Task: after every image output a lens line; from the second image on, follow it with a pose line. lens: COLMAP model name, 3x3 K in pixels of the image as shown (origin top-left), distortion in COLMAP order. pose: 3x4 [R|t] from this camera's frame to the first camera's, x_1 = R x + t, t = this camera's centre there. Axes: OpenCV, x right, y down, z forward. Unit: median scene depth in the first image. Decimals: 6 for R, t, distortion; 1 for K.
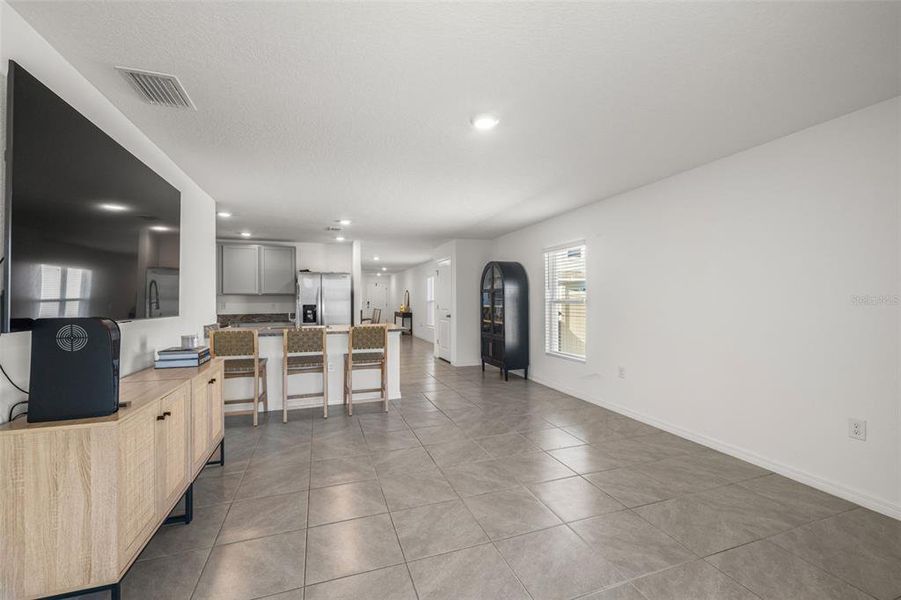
lens RADIAL K [[379.5, 0, 455.5], [0, 379.5, 300.5], [0, 0, 1]] dist [-0.001753, 0.000046]
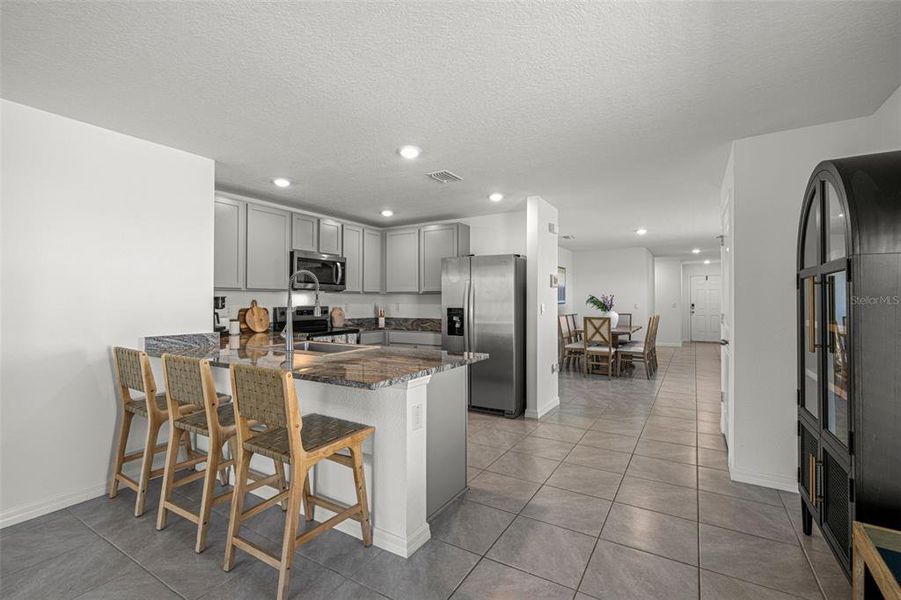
lens RADIAL K [[402.3, 0, 447.9], [0, 402.3, 299.3], [0, 0, 1]] dist [-0.007339, -0.000230]
pose [[0.621685, 0.001210, -0.783266, 0.143998], [-0.005281, 0.999983, -0.002647, -0.001470], [0.783249, 0.005782, 0.621681, 0.562347]]
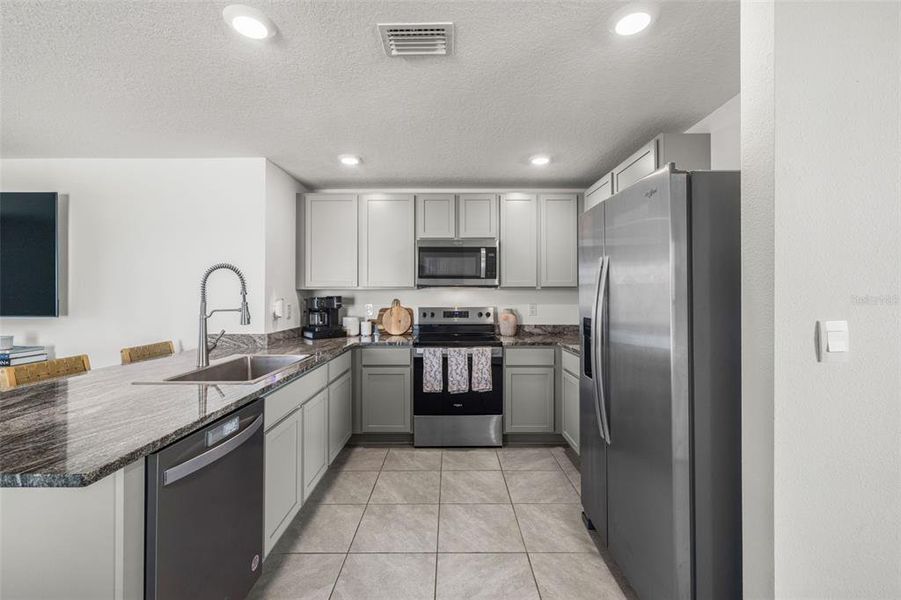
lens RADIAL K [[379.5, 0, 448.8], [0, 379.5, 299.4], [0, 0, 1]] dist [-0.001753, 0.000046]
pose [[-0.342856, 0.009082, -0.939344, -0.059053], [0.001035, 0.999956, 0.009290, -0.005497], [0.939387, 0.002213, -0.342851, 0.993919]]
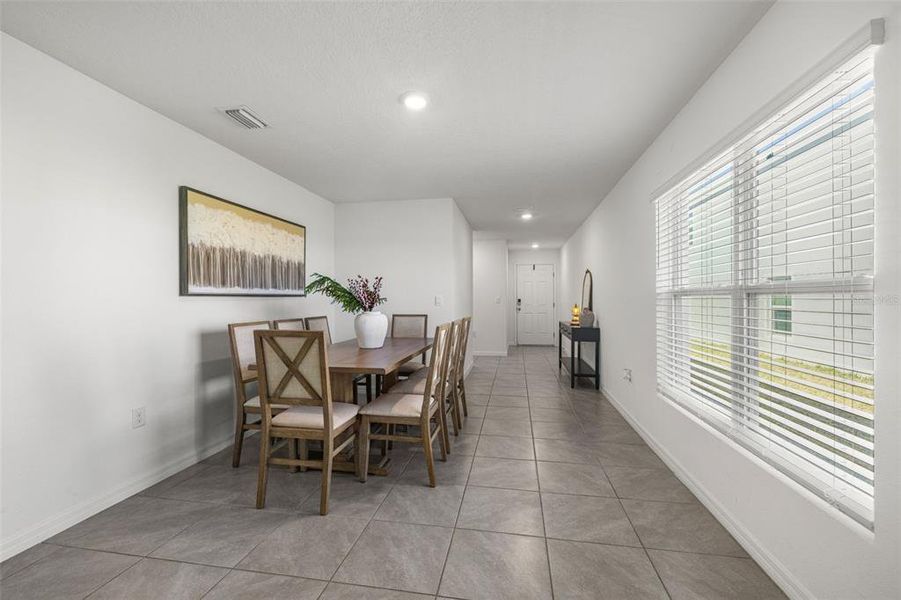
lens RADIAL K [[379.5, 0, 453.2], [0, 379.5, 300.6], [0, 0, 1]] dist [-0.001753, 0.000046]
pose [[0.870854, 0.002351, -0.491537, -0.117482], [-0.002046, 0.999997, 0.001157, 0.011899], [0.491538, -0.000001, 0.870856, 1.231852]]
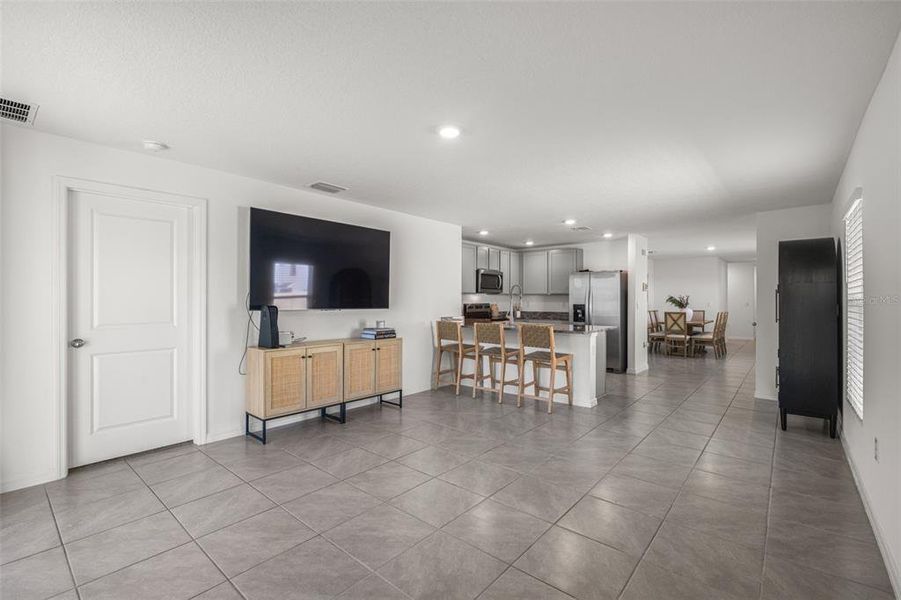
lens RADIAL K [[402.3, 0, 447.8], [0, 402.3, 300.7], [0, 0, 1]] dist [-0.007339, -0.000230]
pose [[0.491317, 0.006340, -0.870958, 0.380565], [-0.006992, 0.999970, 0.003336, 0.000109], [0.870953, 0.004451, 0.491346, 0.163436]]
